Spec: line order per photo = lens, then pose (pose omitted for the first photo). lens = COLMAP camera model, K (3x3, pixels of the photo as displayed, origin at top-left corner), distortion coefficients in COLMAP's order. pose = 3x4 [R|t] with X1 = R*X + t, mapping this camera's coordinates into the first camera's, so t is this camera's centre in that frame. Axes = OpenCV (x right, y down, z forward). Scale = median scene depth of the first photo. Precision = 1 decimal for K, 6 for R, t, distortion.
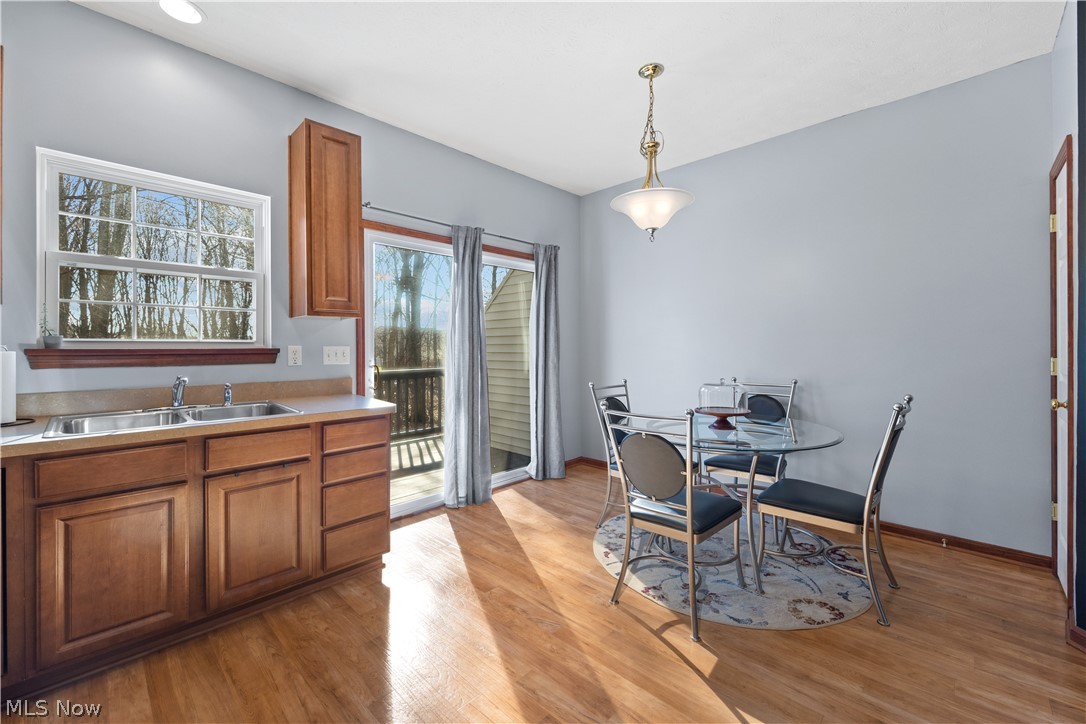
lens RADIAL K [[433.4, 0, 539.2], [0, 433.4, 345.4], [0, 0, 1]] dist [-0.001604, -0.000385]
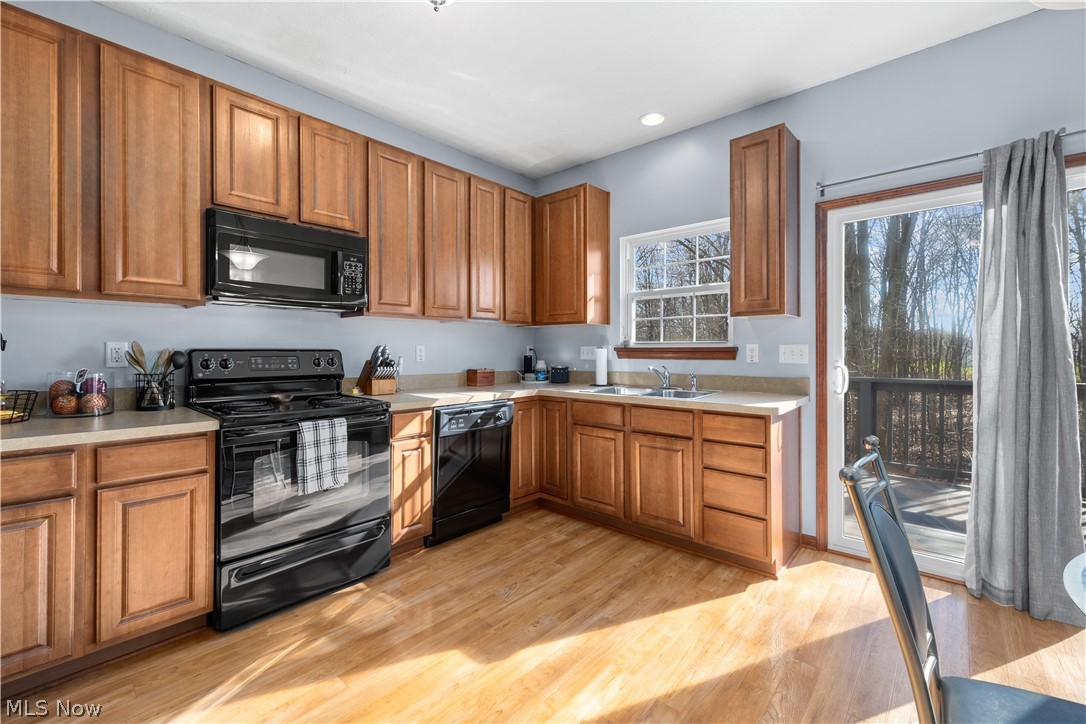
lens RADIAL K [[447.4, 0, 547.4], [0, 447.4, 348.0], [0, 0, 1]] dist [-0.000270, 0.000017]
pose [[0.064493, -0.005160, -0.997905, 0.675168], [0.004752, 0.999977, -0.004864, 0.016364], [0.997907, -0.004428, 0.064516, 0.527432]]
